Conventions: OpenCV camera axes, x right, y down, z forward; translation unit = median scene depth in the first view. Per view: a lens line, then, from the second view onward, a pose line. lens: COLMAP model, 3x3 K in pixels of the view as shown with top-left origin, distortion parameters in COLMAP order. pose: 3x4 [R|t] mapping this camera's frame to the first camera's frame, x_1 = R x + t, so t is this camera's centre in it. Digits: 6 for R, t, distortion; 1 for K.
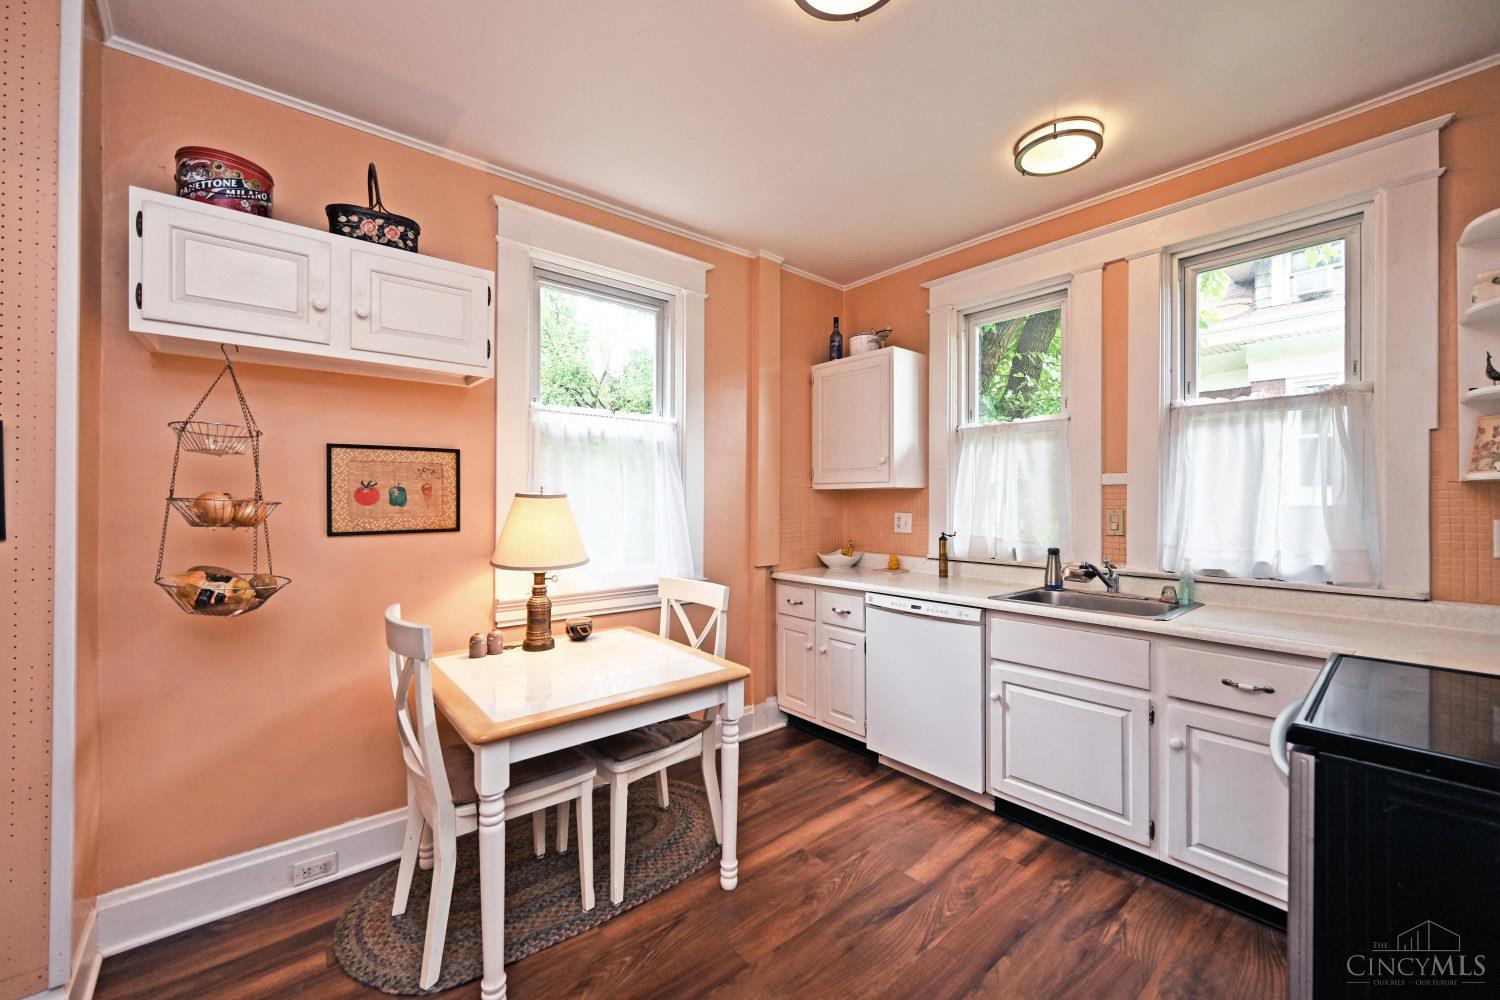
lens RADIAL K [[589.9, 0, 752.2], [0, 589.9, 498.0], [0, 0, 1]] dist [-0.001783, 0.000402]
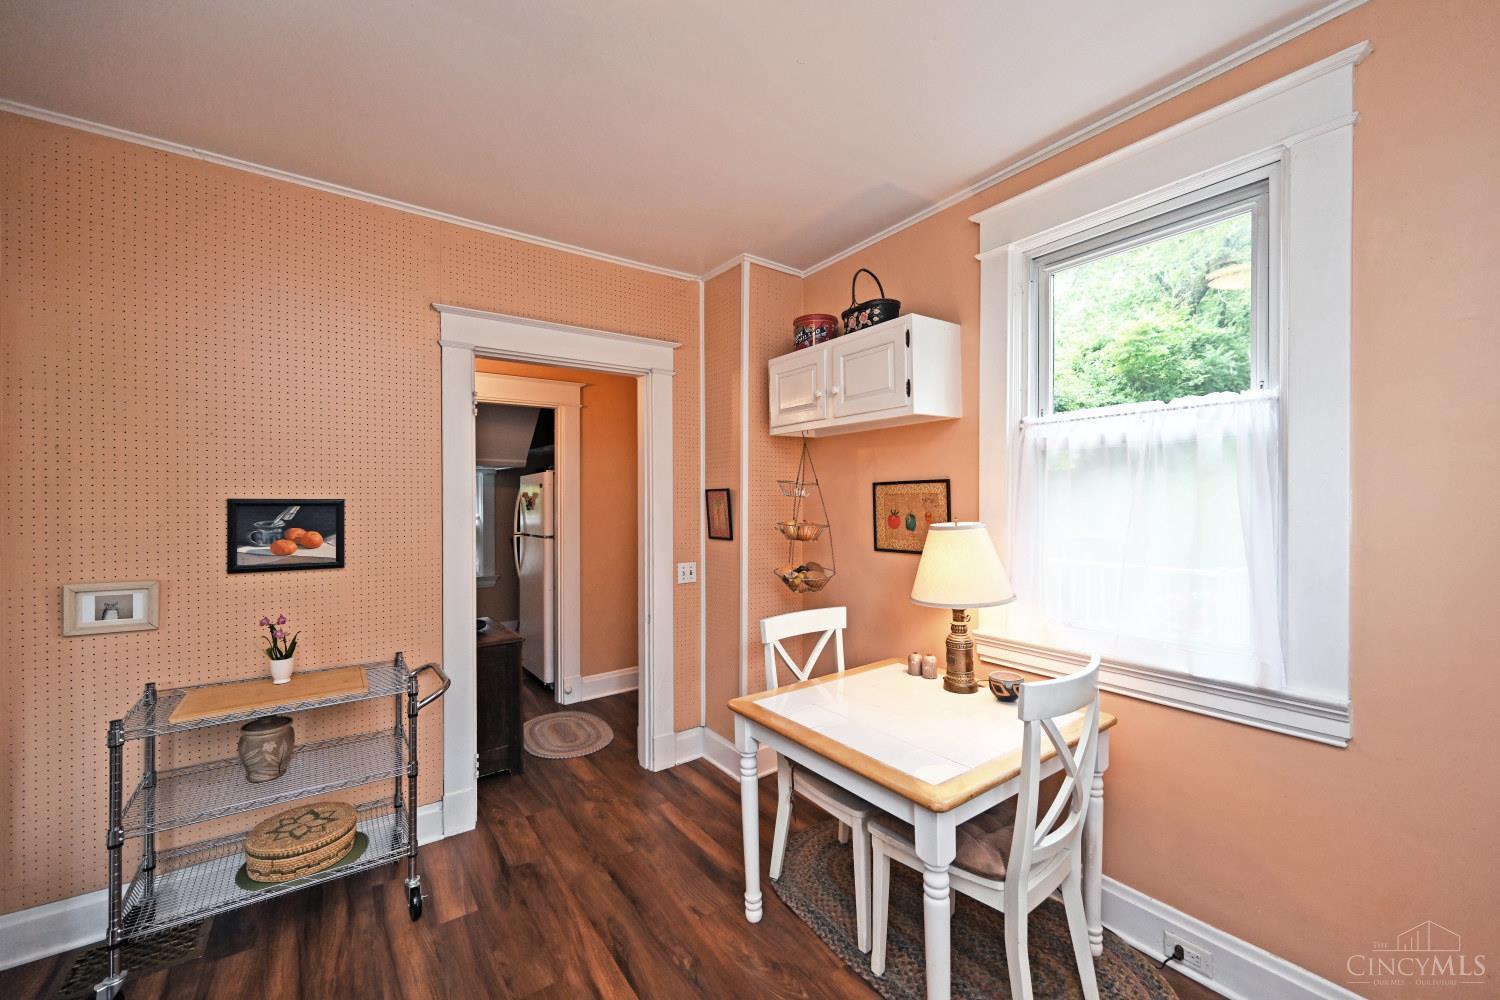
lens RADIAL K [[589.9, 0, 742.3], [0, 589.9, 499.2], [0, 0, 1]] dist [-0.001783, 0.000402]
pose [[-0.091122, -0.001284, -0.995839, 0.602715], [0.010905, 0.999938, -0.002287, -0.049416], [0.995780, -0.011068, -0.091102, 0.745350]]
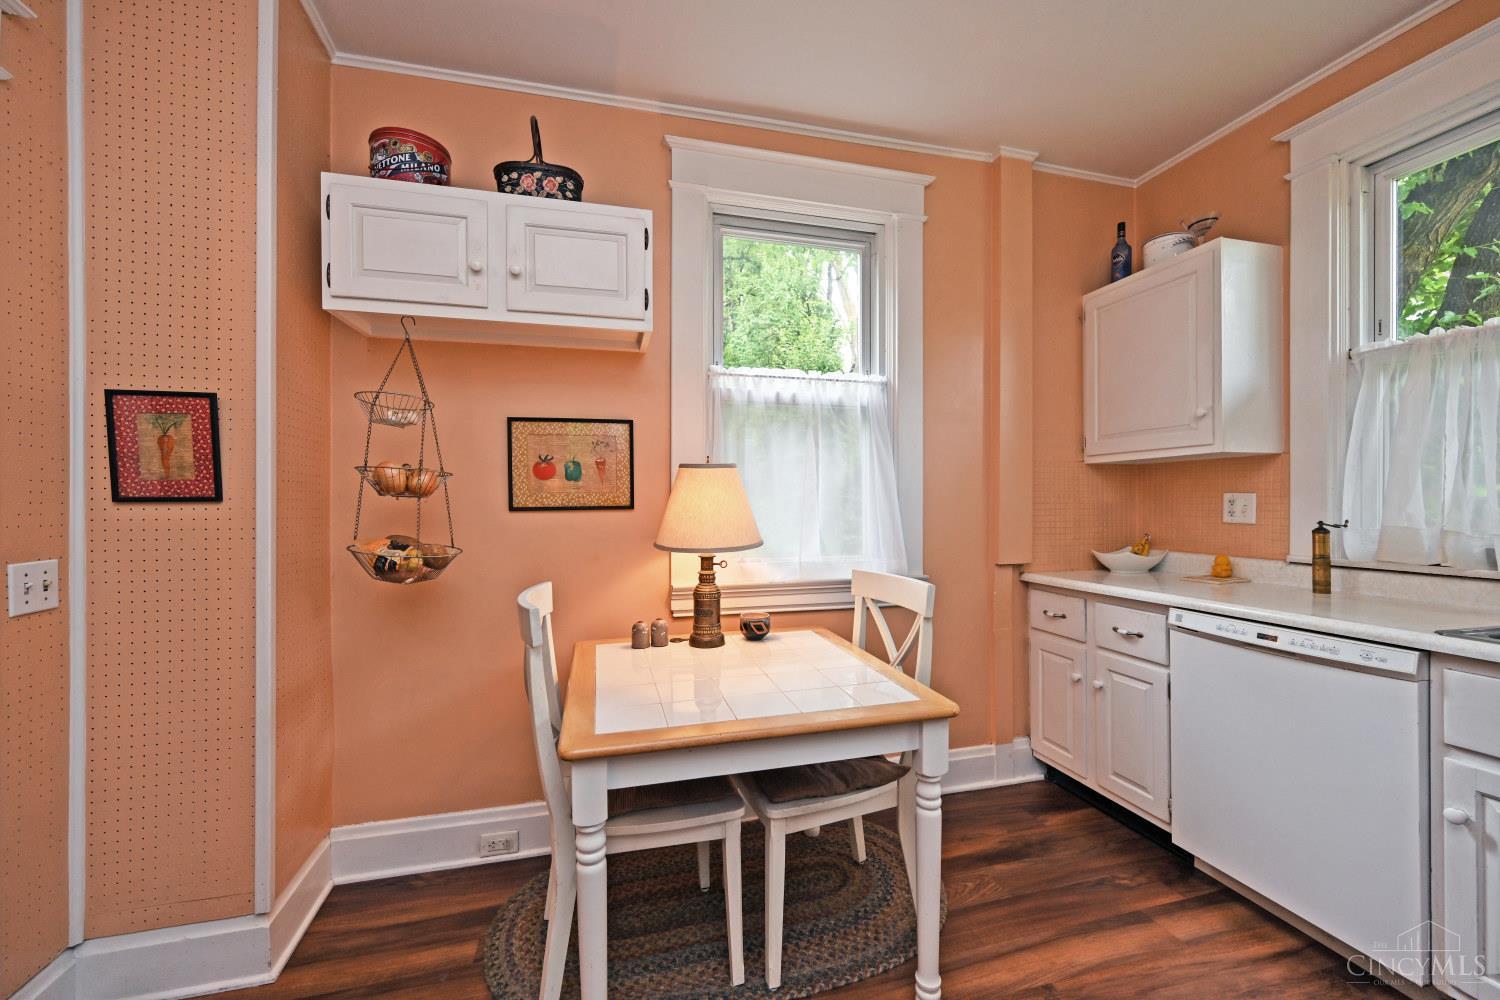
lens RADIAL K [[589.9, 0, 749.5], [0, 589.9, 503.7], [0, 0, 1]] dist [-0.001783, 0.000402]
pose [[0.903761, -0.003985, -0.428018, 0.062755], [0.006785, 0.999964, 0.005018, 0.045728], [0.427983, -0.007439, 0.903756, 0.251780]]
